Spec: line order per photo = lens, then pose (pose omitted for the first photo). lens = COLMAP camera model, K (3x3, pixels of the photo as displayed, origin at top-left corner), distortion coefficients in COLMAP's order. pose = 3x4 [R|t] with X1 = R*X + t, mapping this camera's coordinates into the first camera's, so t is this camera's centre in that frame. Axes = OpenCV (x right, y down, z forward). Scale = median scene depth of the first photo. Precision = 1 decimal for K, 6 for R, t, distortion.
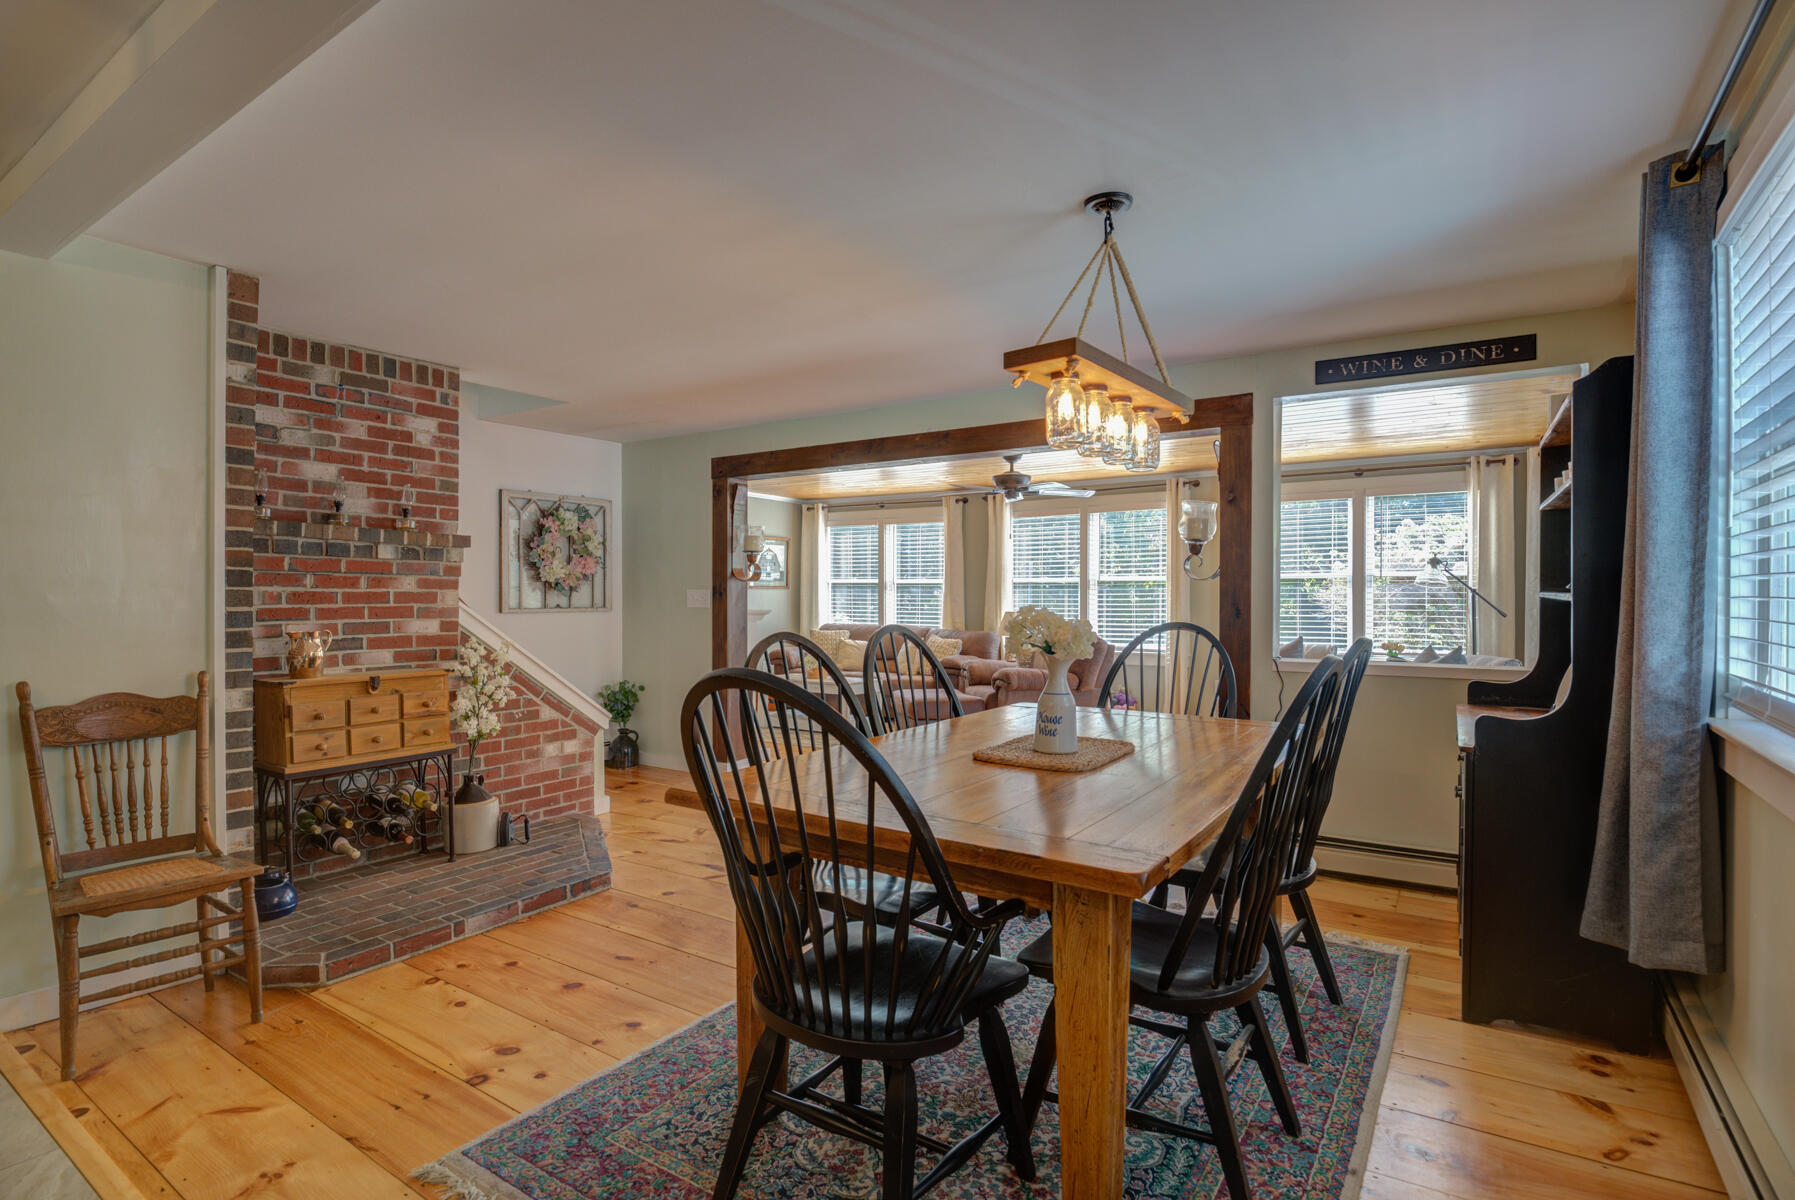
lens RADIAL K [[877.6, 0, 900.2], [0, 877.6, 602.9], [0, 0, 1]] dist [-0.028764, -0.002570]
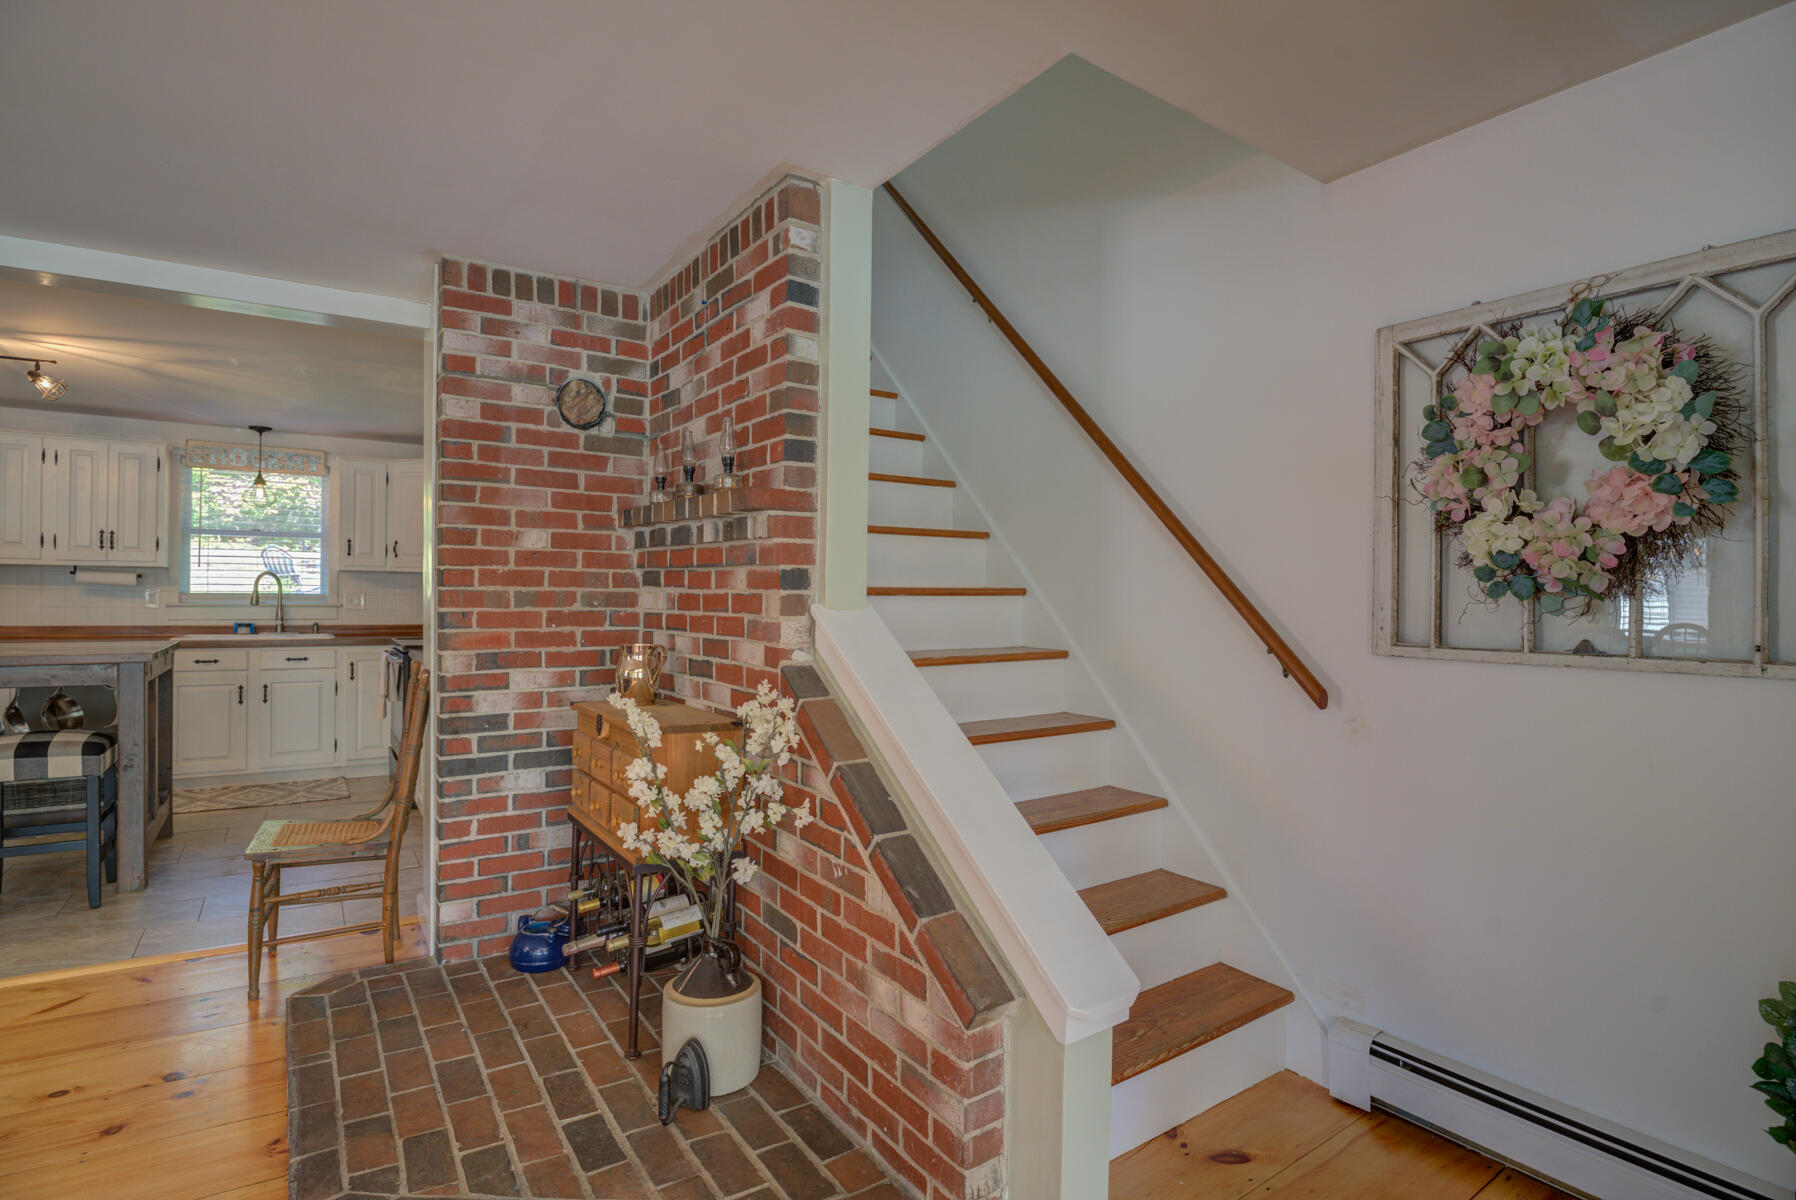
lens RADIAL K [[878.1, 0, 901.9], [0, 878.1, 599.7], [0, 0, 1]] dist [-0.028764, -0.002570]
pose [[-0.368476, -0.004662, -0.929625, -0.035502], [-0.021751, 0.999757, 0.003608, -0.012099], [0.929383, 0.021550, -0.368488, 1.201602]]
